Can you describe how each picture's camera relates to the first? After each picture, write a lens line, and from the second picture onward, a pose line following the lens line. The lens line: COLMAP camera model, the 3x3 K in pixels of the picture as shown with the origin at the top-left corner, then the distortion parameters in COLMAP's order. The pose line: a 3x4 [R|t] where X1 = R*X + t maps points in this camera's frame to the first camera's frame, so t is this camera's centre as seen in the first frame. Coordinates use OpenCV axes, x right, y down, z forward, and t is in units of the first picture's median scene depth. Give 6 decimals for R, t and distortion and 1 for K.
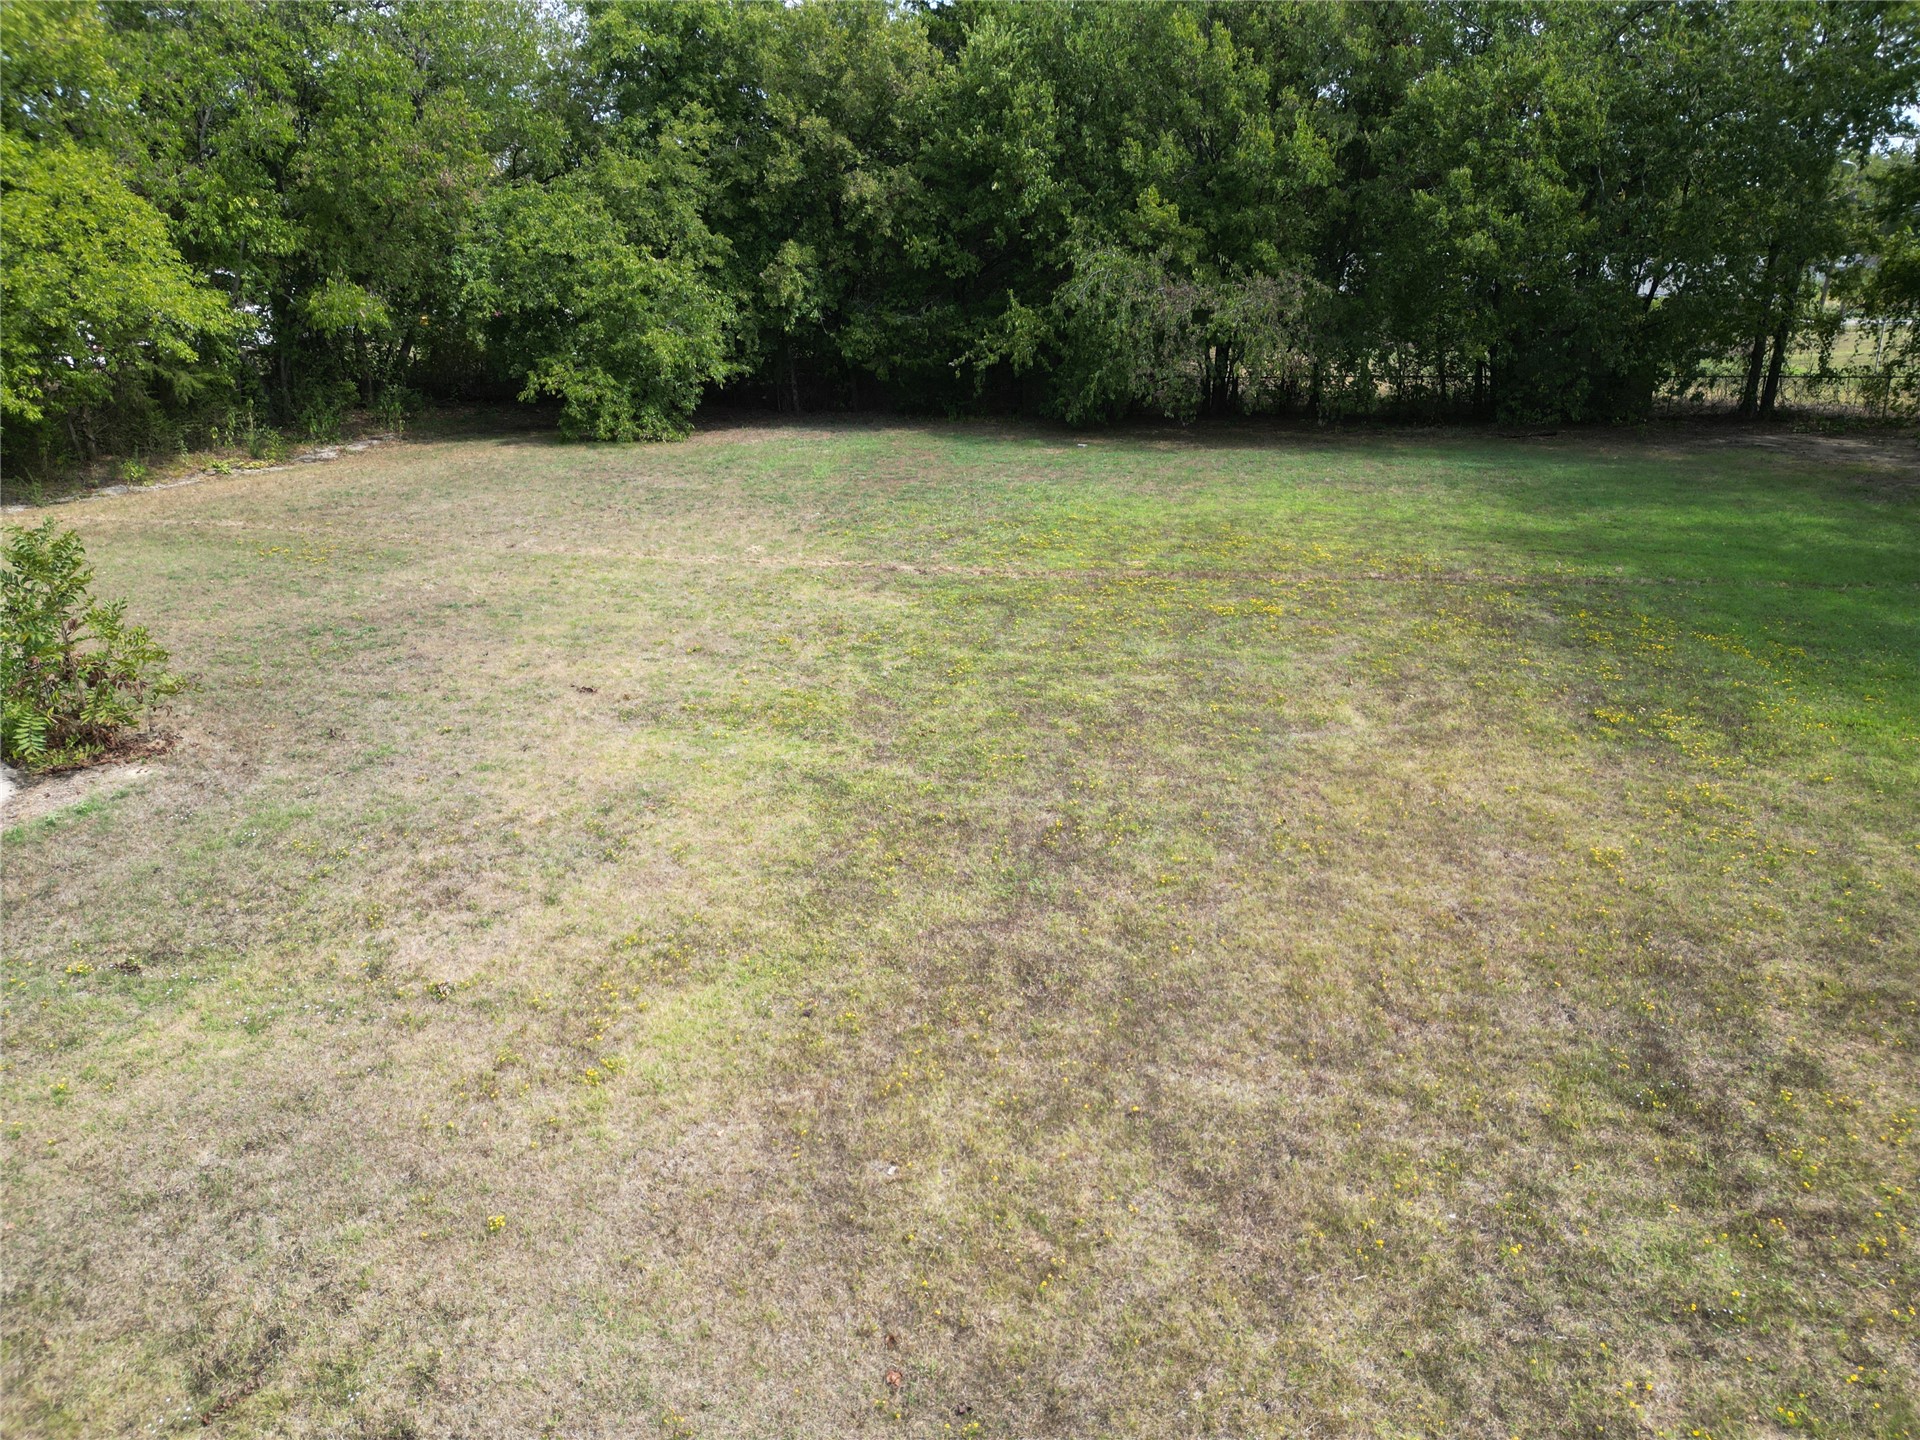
lens RADIAL K [[1360.1, 0, 959.9], [0, 1360.1, 693.2], [0, 0, 1]] dist [0.051097, -0.035281]
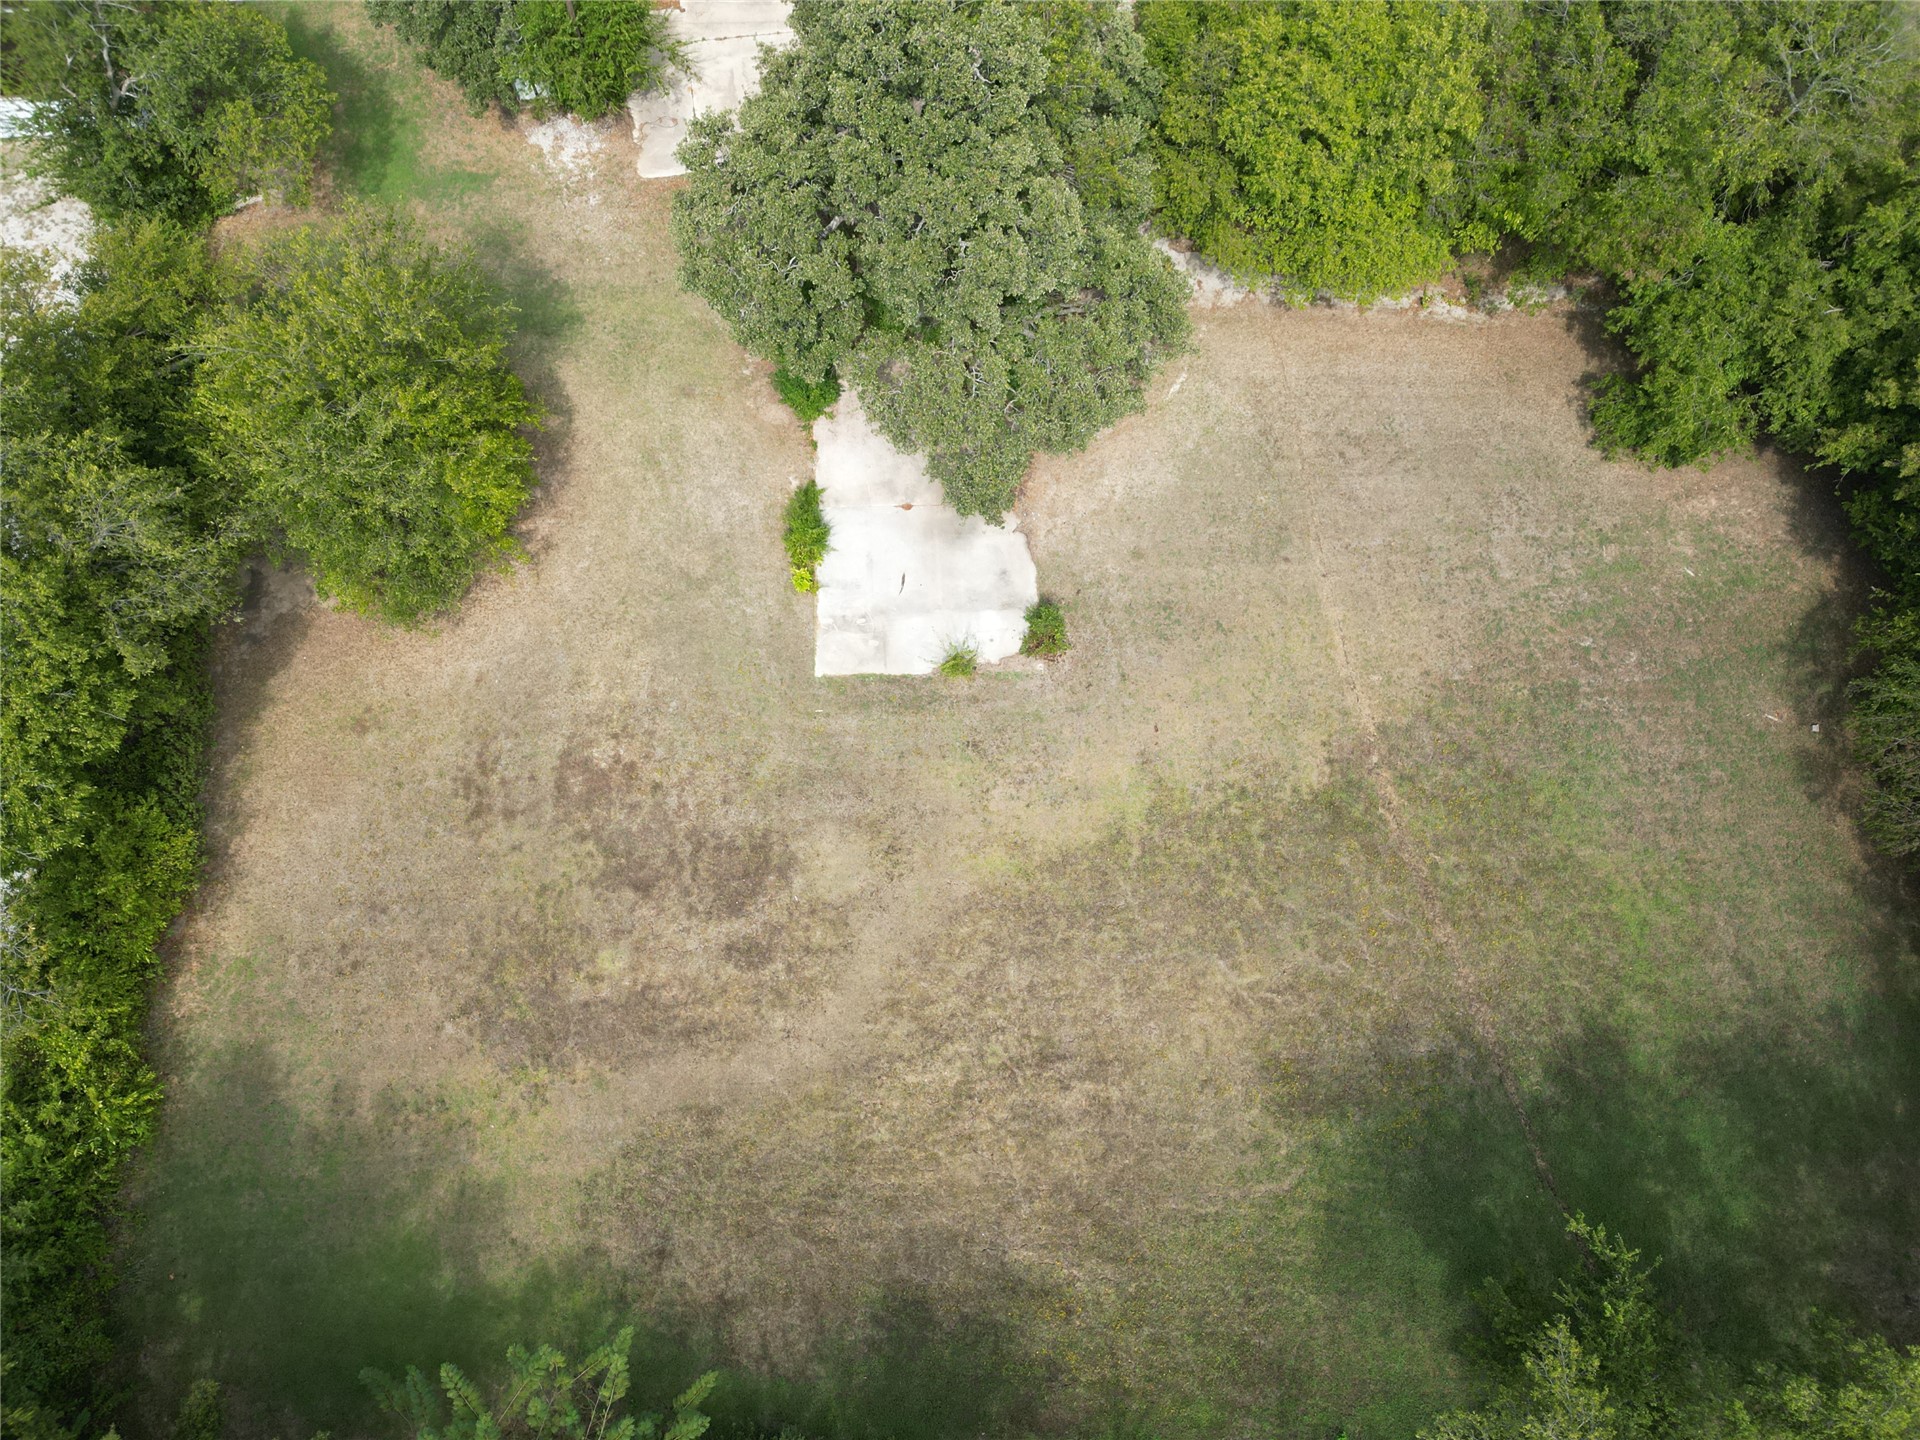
lens RADIAL K [[1348.9, 0, 956.7], [0, 1348.9, 713.0], [0, 0, 1]] dist [0.085934, -0.113328]
pose [[0.350979, 0.867676, -0.352068, 1.653140], [-0.321195, 0.464733, 0.825141, -6.648614], [0.879573, -0.176525, 0.441804, -1.913650]]
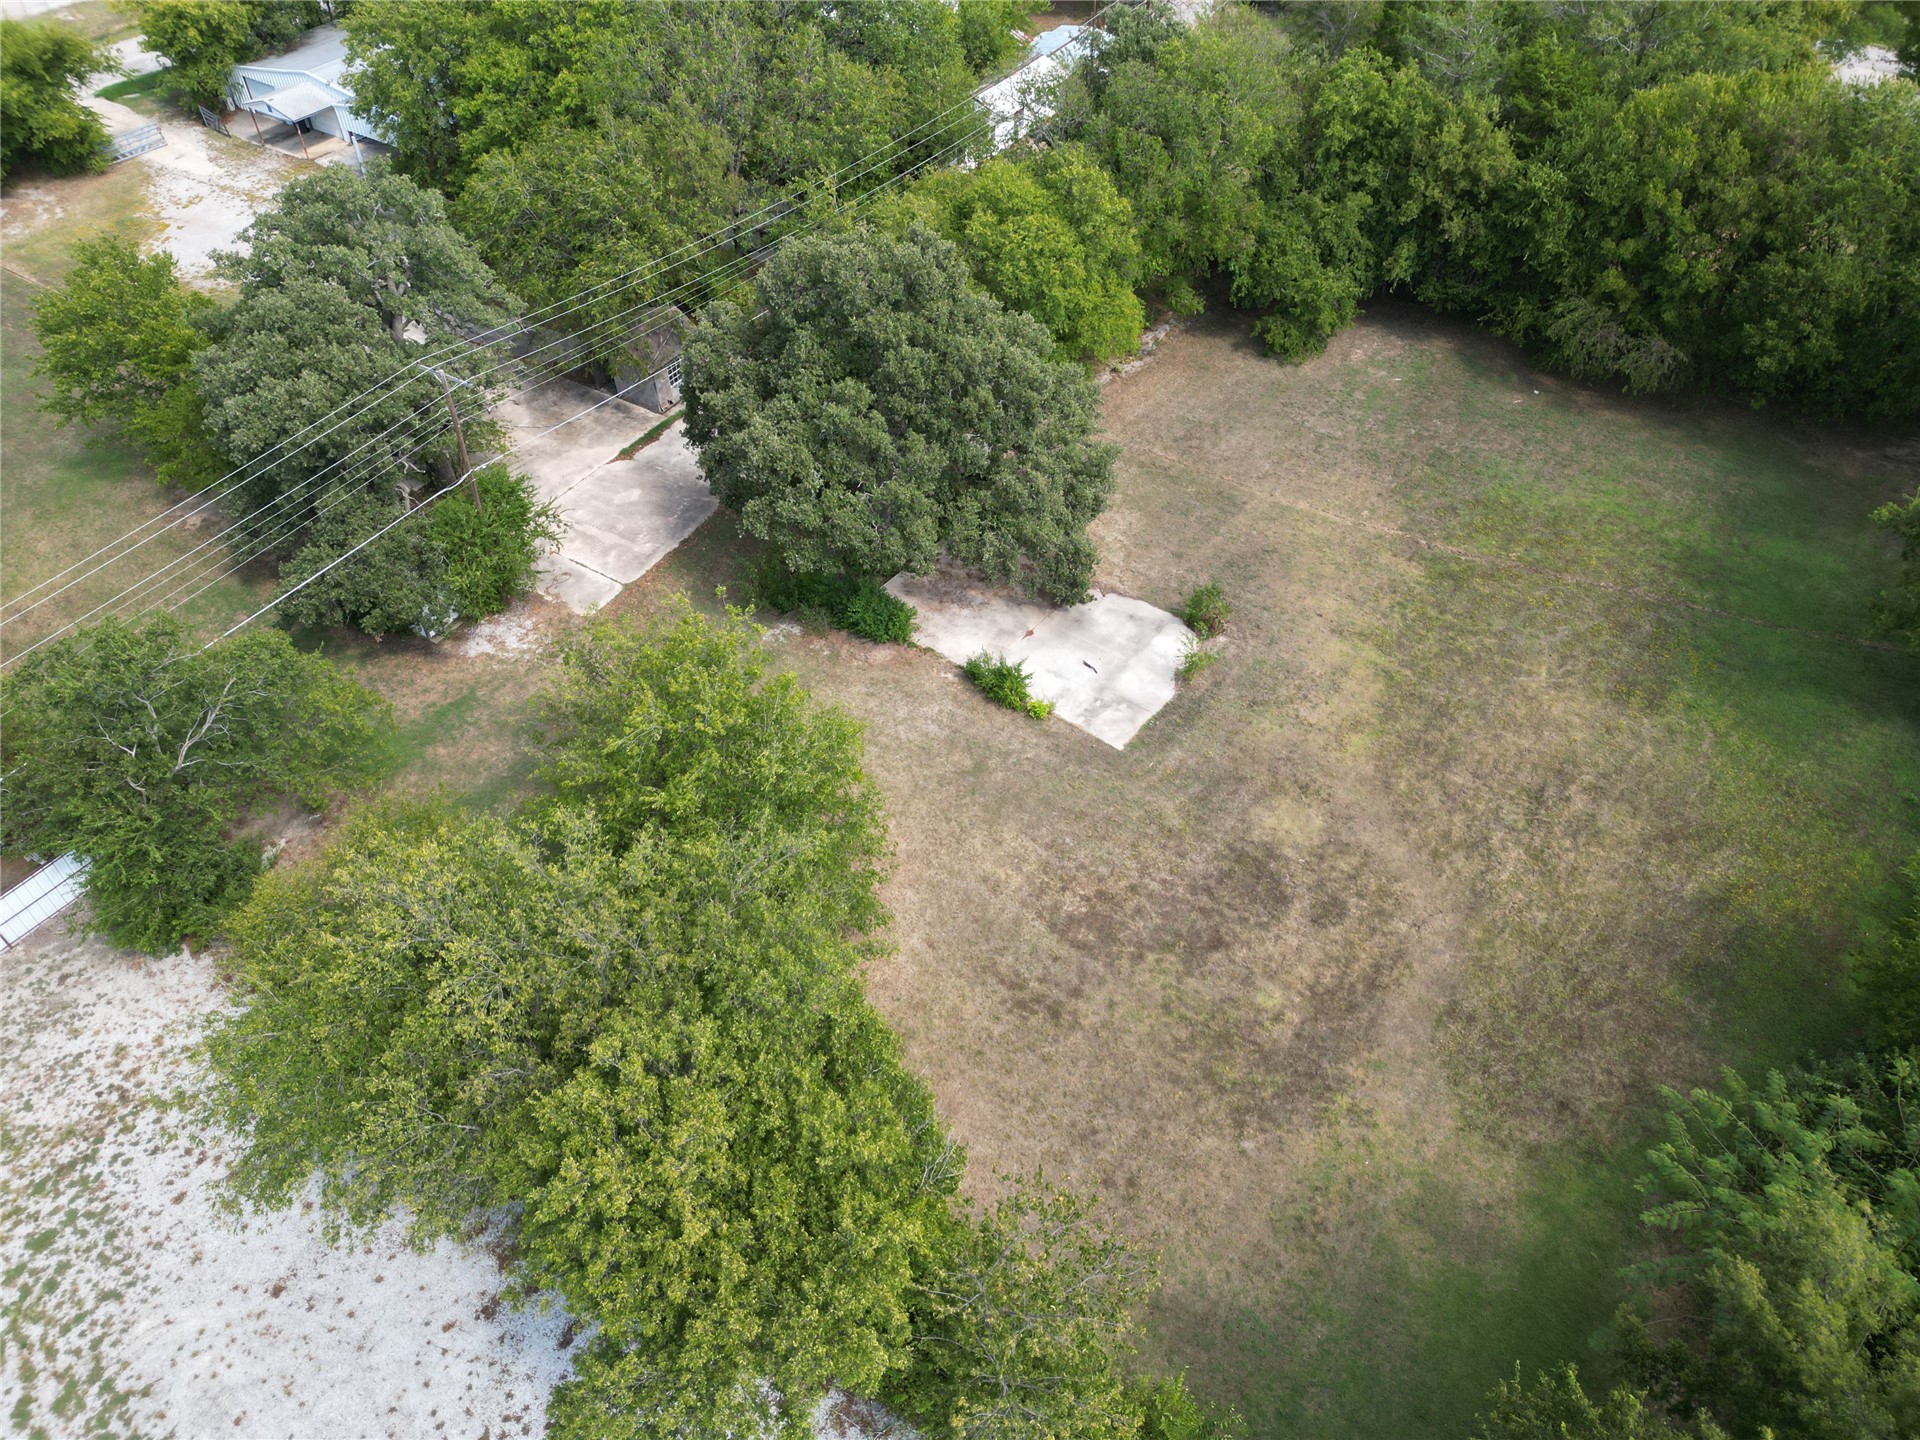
lens RADIAL K [[1319.5, 0, 947.4], [0, 1319.5, 742.5], [0, 0, 1]] dist [0.042874, -0.043475]
pose [[0.942374, 0.226409, -0.246312, -0.773680], [-0.092021, 0.883240, 0.459804, -3.534325], [0.321657, -0.410641, 0.853177, -7.003186]]
